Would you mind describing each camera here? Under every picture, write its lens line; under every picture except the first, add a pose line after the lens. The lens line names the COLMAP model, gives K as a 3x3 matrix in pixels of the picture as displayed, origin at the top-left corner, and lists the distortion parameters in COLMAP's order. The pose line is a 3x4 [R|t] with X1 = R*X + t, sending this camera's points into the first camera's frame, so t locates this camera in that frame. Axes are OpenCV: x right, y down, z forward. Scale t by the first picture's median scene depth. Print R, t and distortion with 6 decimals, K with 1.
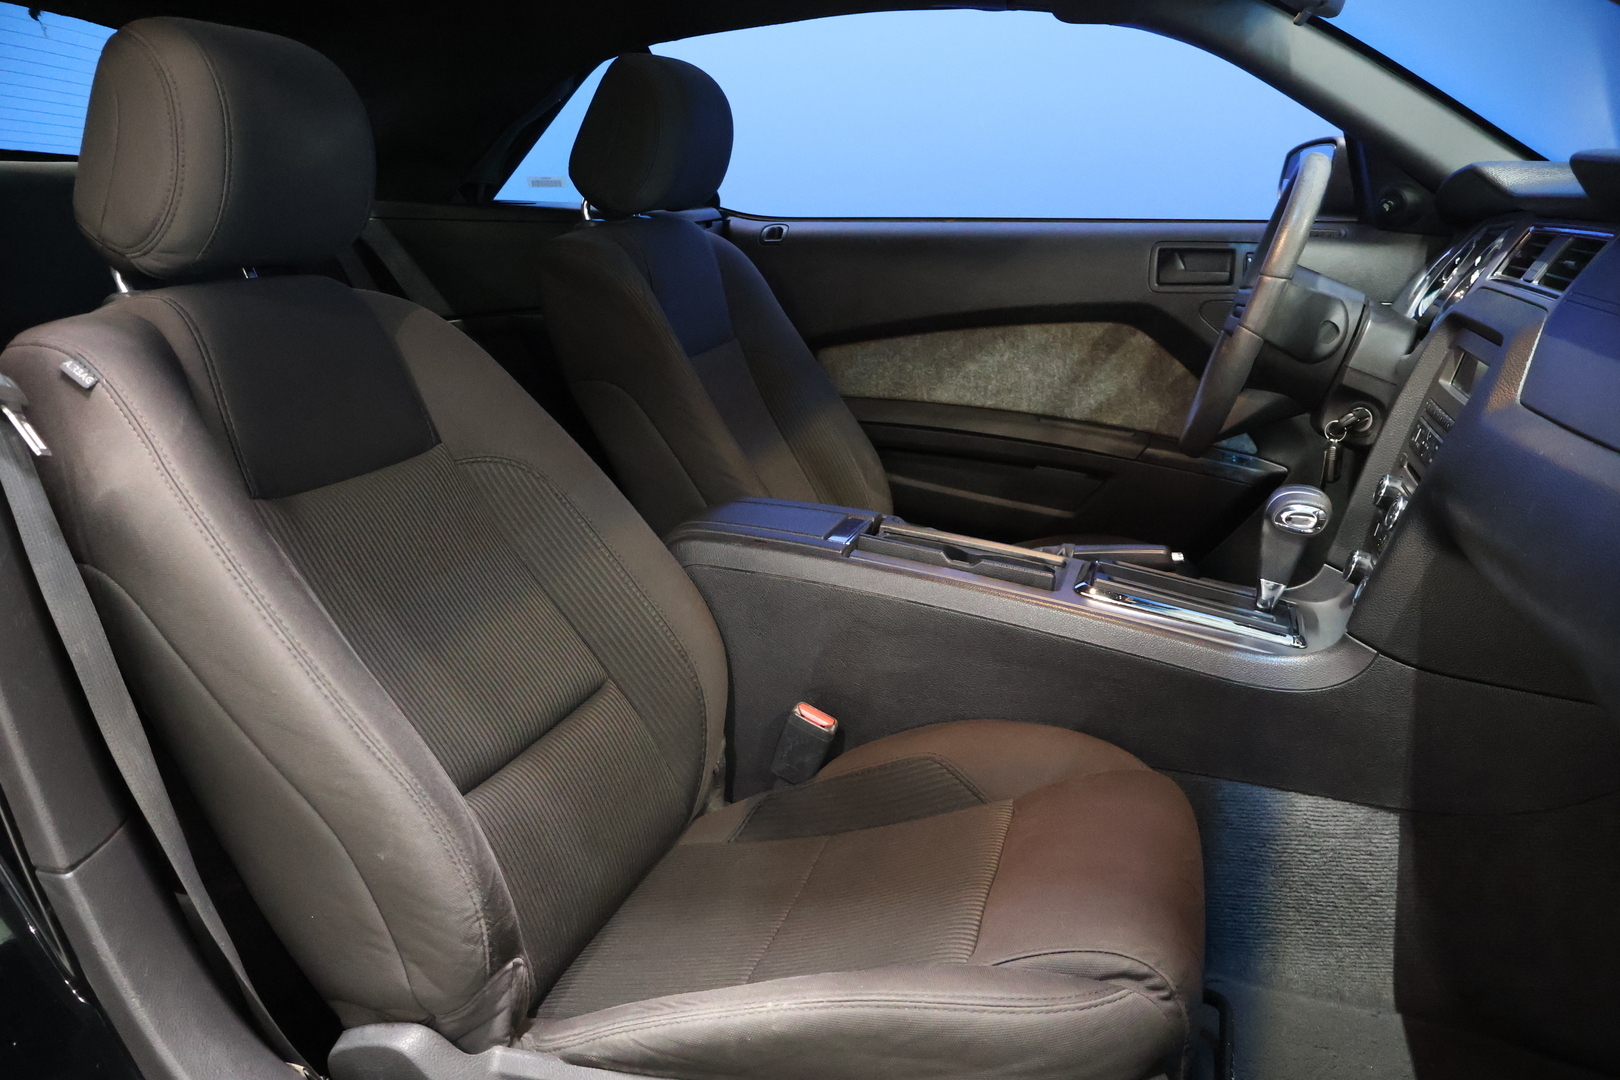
lens RADIAL K [[1367.8, 0, 810.0], [0, 1367.8, 540.0], [0, 0, 1]] dist [-0.000972, 0.012765]
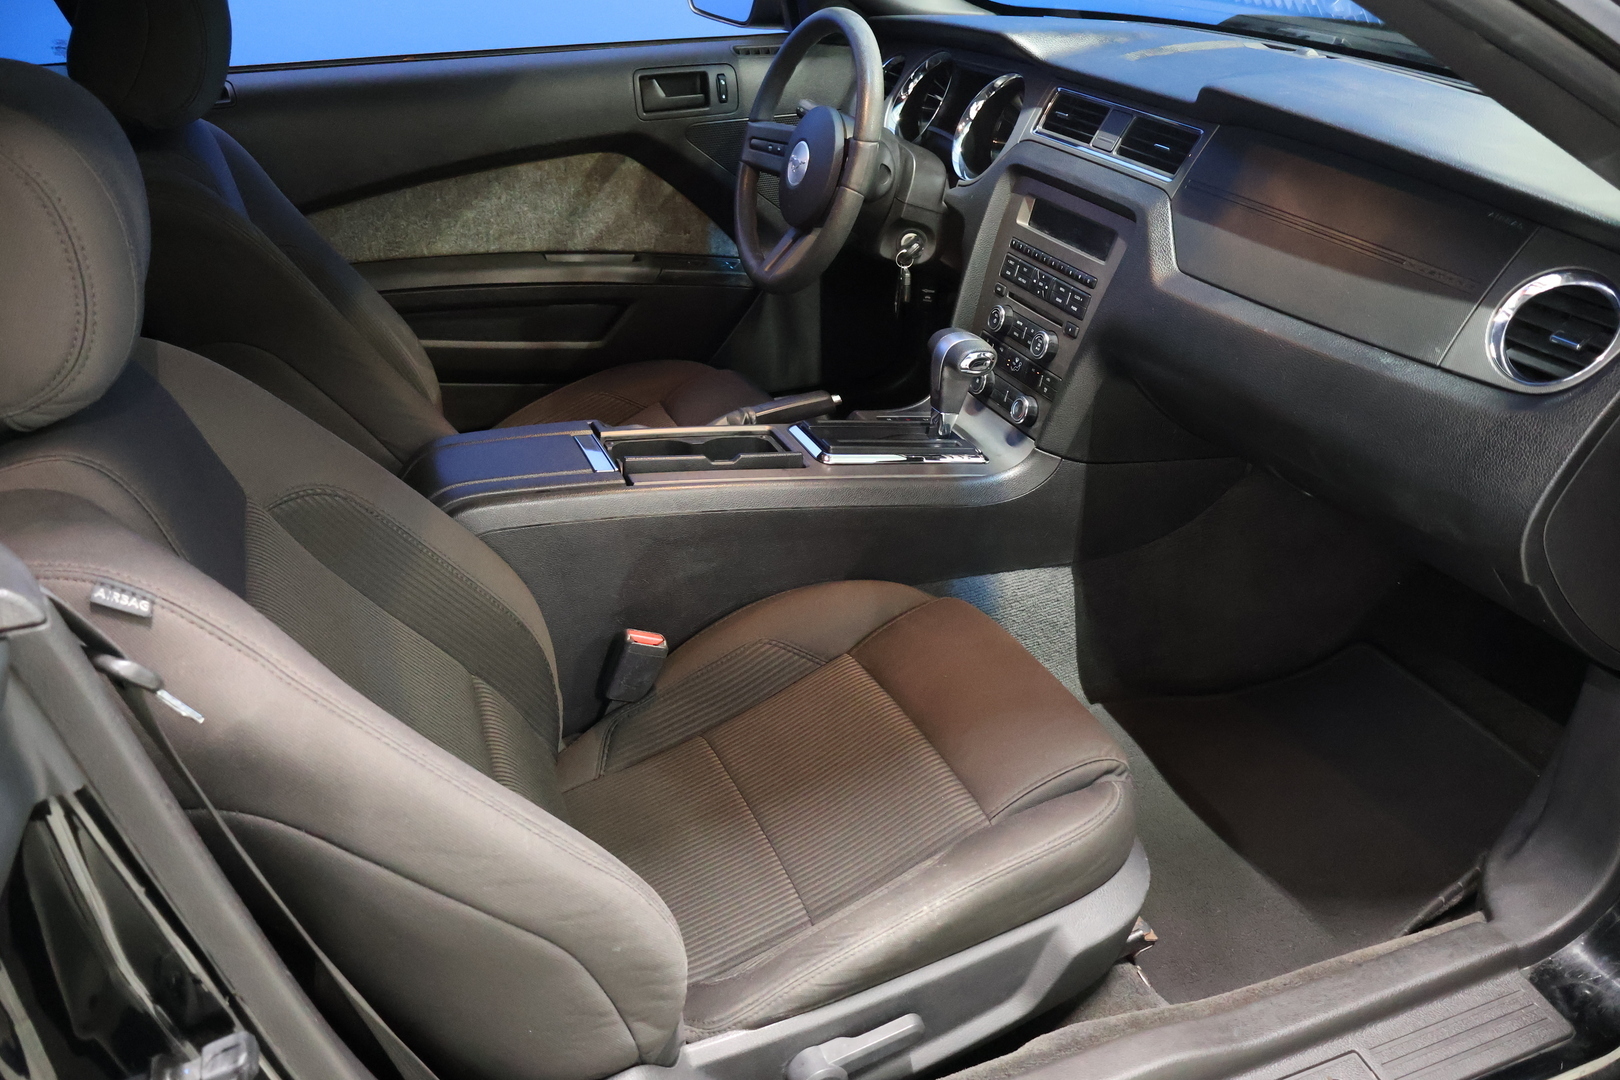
lens RADIAL K [[1368.2, 0, 810.0], [0, 1368.2, 540.0], [0, 0, 1]] dist [-0.017570, -0.003238]
pose [[0.777920, -0.296351, 0.554091, -0.311038], [0.156652, 0.945423, 0.285719, -0.152679], [-0.608524, -0.135467, 0.781887, 0.066783]]
